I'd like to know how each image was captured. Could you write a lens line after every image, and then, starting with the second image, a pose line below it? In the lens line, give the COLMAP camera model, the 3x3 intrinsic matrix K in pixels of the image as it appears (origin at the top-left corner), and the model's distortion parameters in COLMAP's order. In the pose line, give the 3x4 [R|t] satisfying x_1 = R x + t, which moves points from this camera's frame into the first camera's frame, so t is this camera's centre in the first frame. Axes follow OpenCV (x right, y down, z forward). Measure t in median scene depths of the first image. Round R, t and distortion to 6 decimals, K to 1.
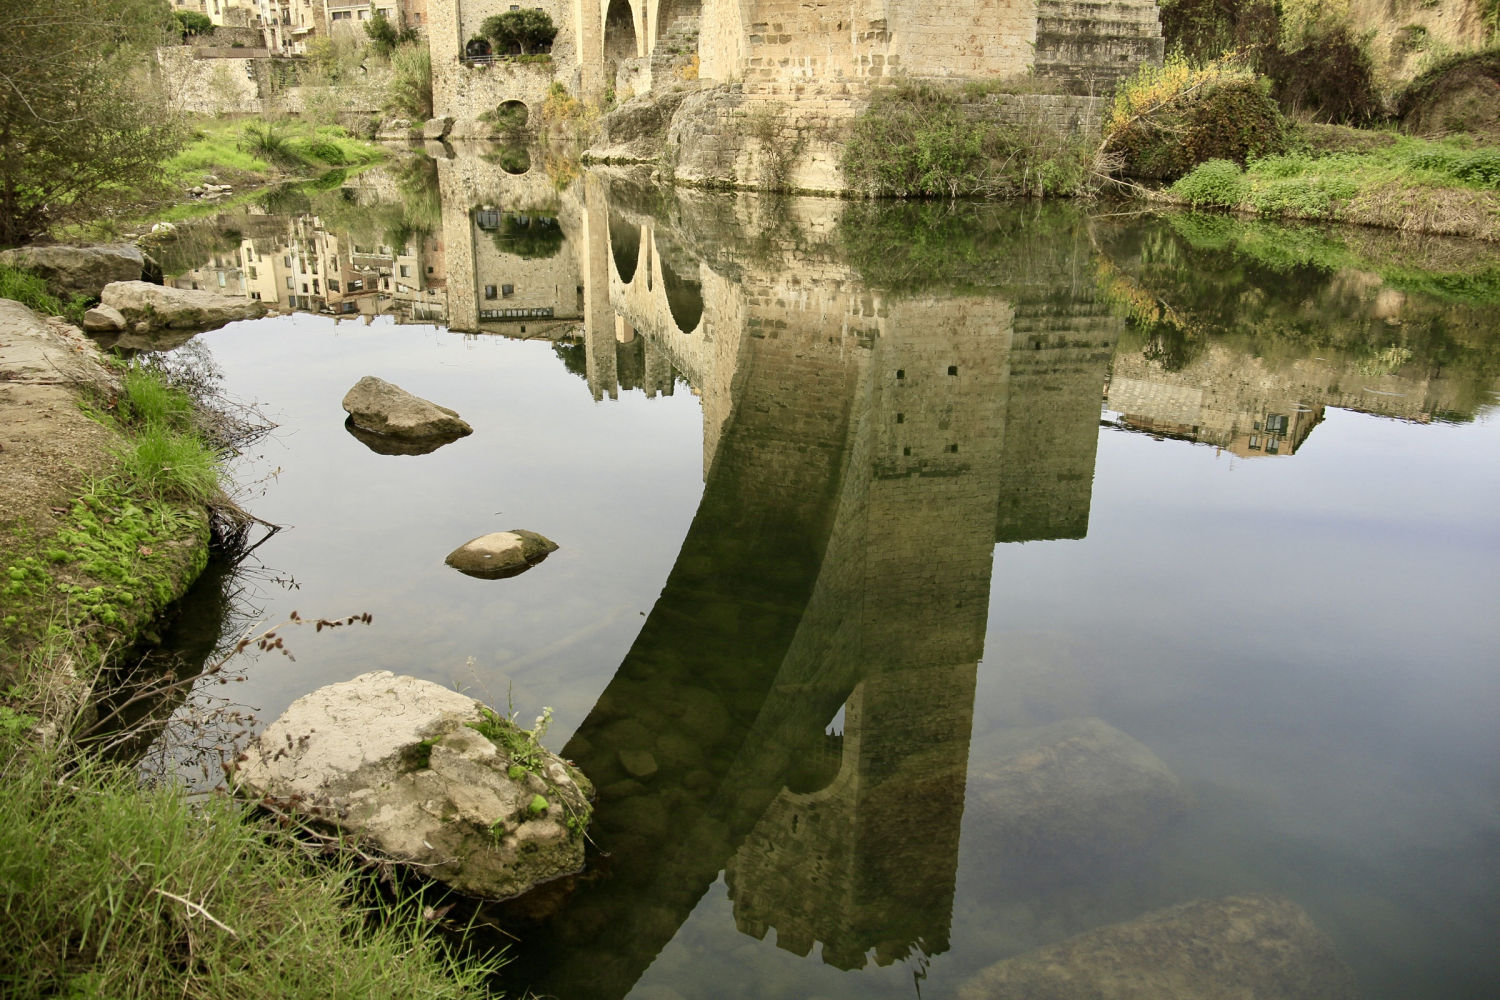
lens RADIAL K [[1032.5, 0, 734.4], [0, 1032.5, 479.7], [0, 0, 1]] dist [-0.142840, 0.113021]
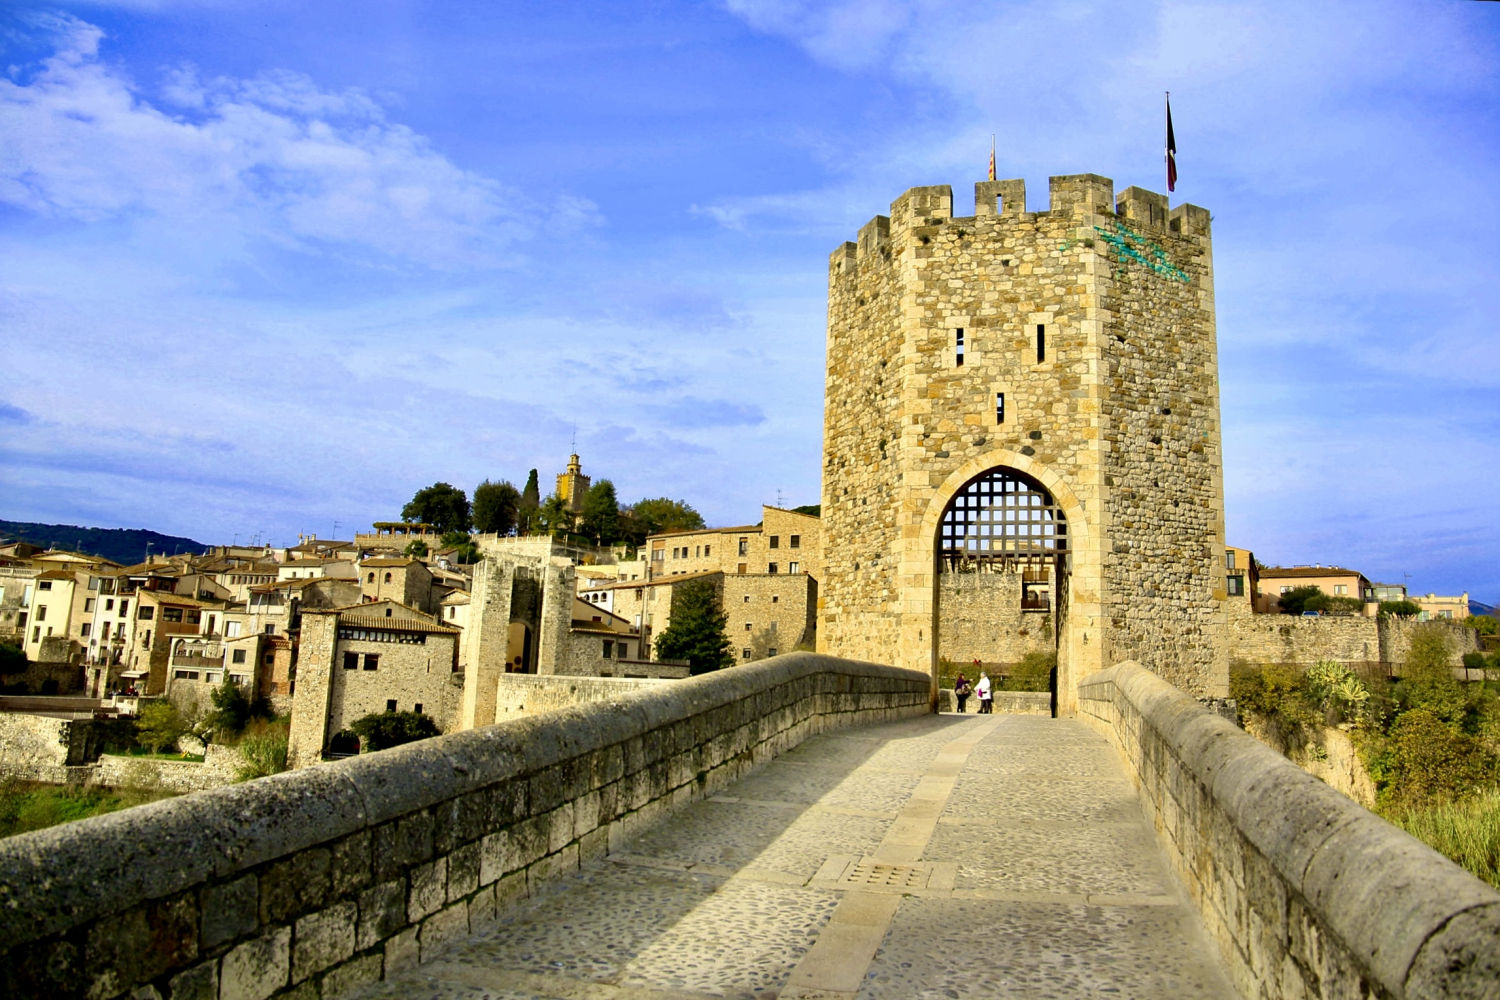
lens RADIAL K [[1077.2, 0, 747.0], [0, 1077.2, 481.1], [0, 0, 1]] dist [-0.130640, 0.103134]
pose [[0.982373, 0.078207, 0.169784, -0.082471], [0.019810, 0.859604, -0.510576, -0.147014], [-0.185877, 0.504940, 0.842903, 0.016324]]
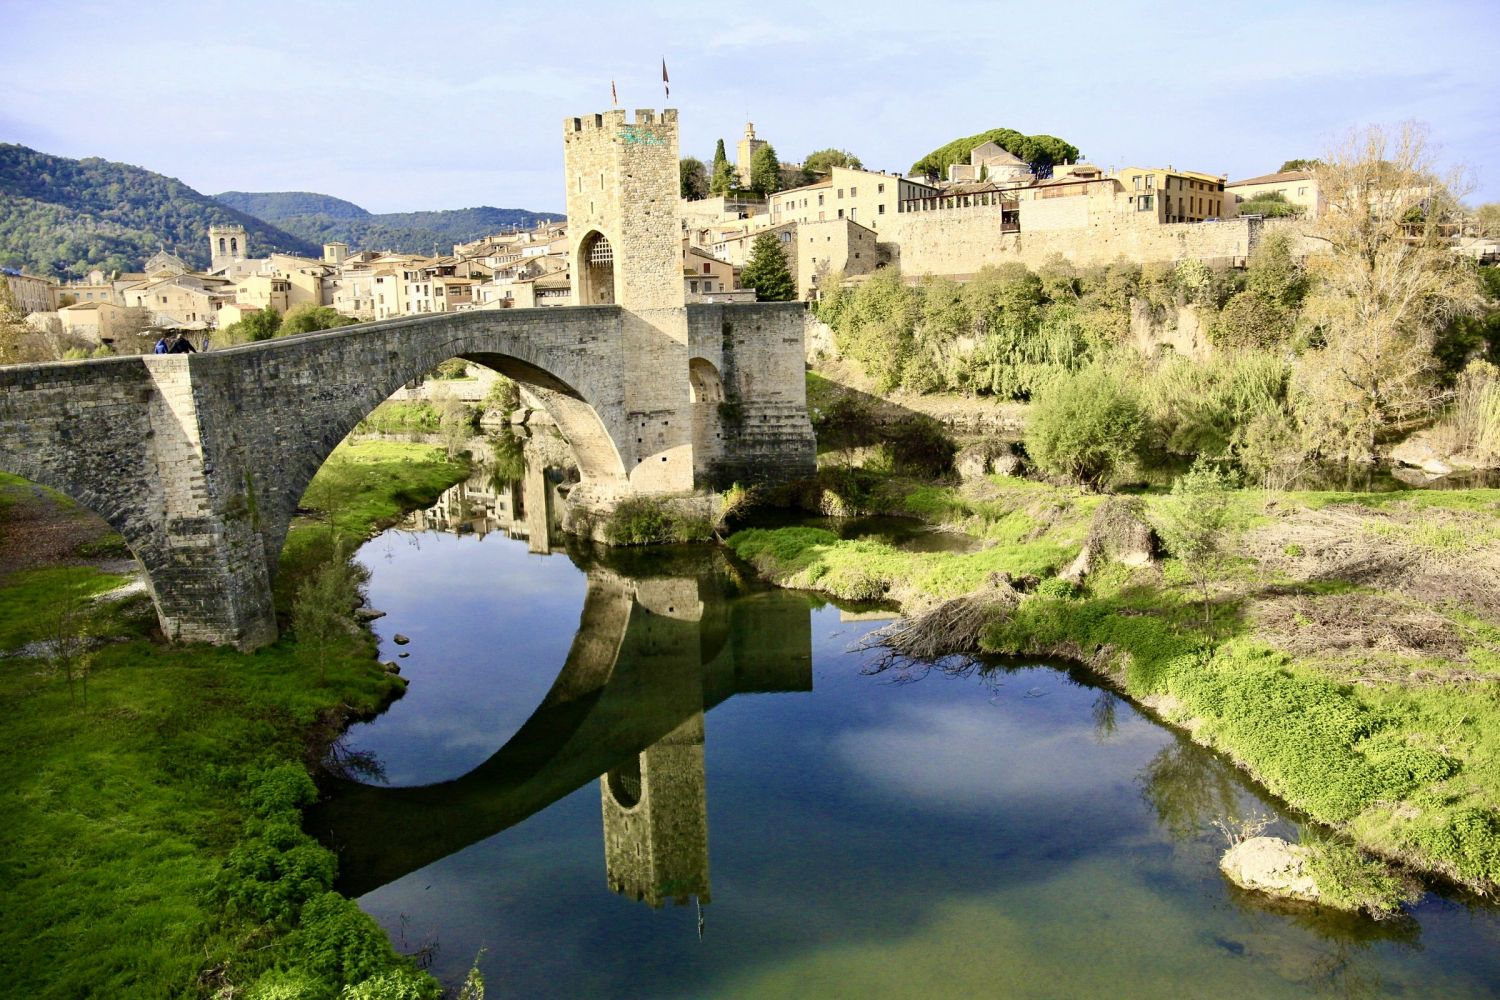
lens RADIAL K [[1032.5, 0, 734.4], [0, 1032.5, 479.7], [0, 0, 1]] dist [-0.142840, 0.113021]
pose [[0.992071, -0.015528, -0.124717, 0.202059], [-0.007122, 0.983797, -0.179144, 0.006755], [0.125478, 0.178611, 0.975886, -0.409125]]
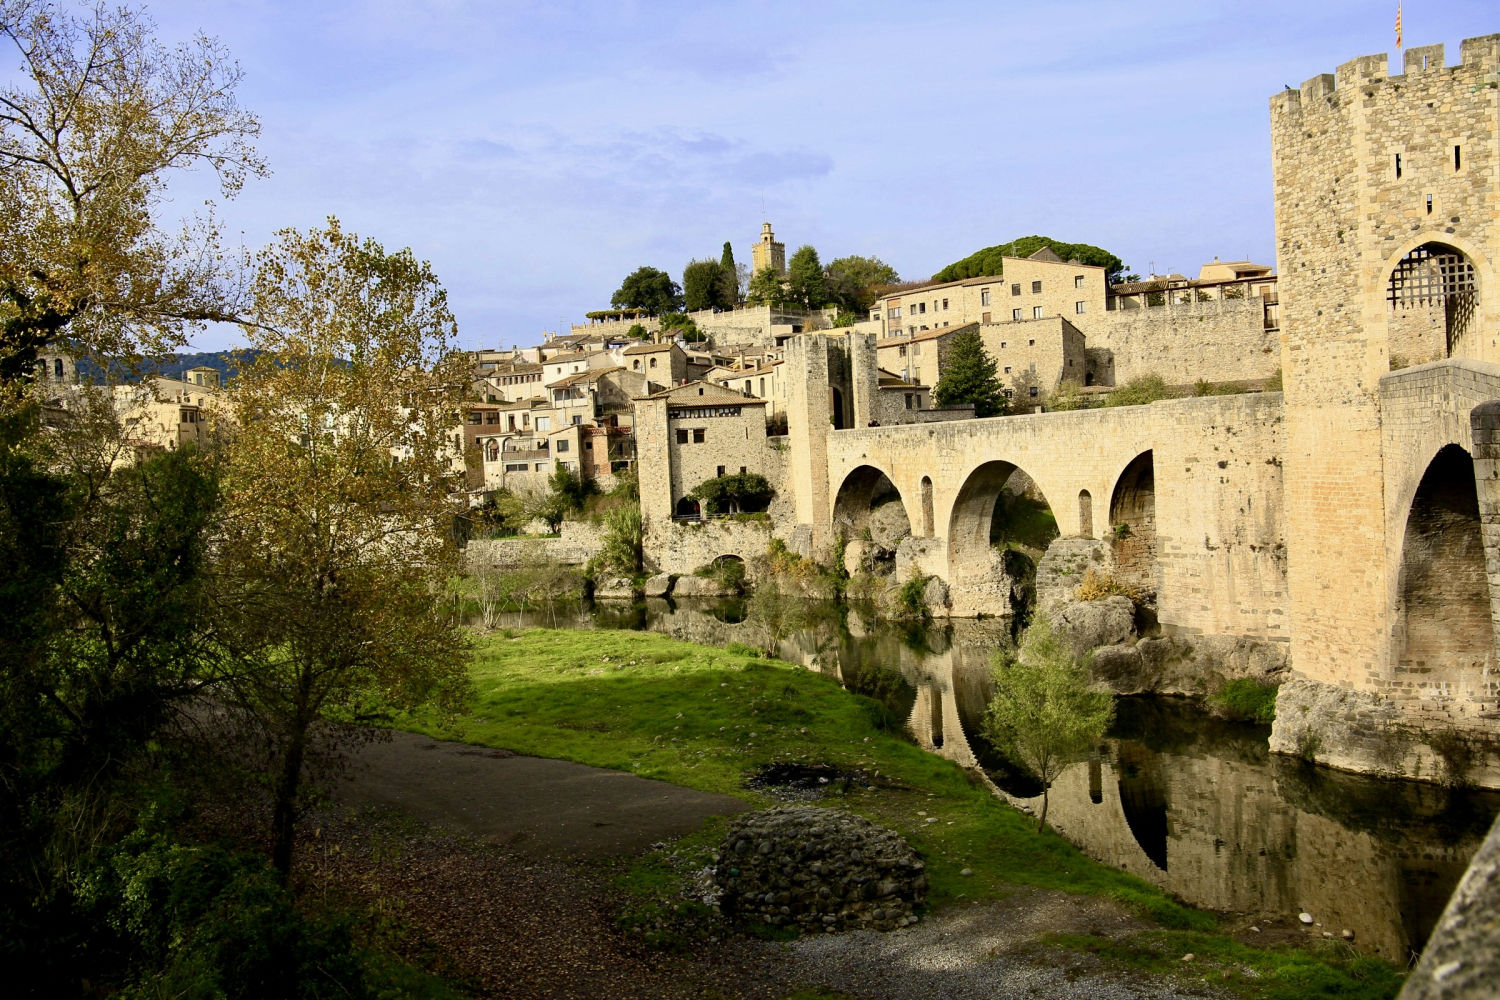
lens RADIAL K [[1137.2, 0, 759.4], [0, 1137.2, 476.0], [0, 0, 1]] dist [-0.101311, 0.114083]
pose [[0.995527, -0.056344, 0.075834, -0.279383], [0.077749, 0.944614, -0.318839, -0.076646], [-0.053669, 0.323309, 0.944770, -0.145889]]
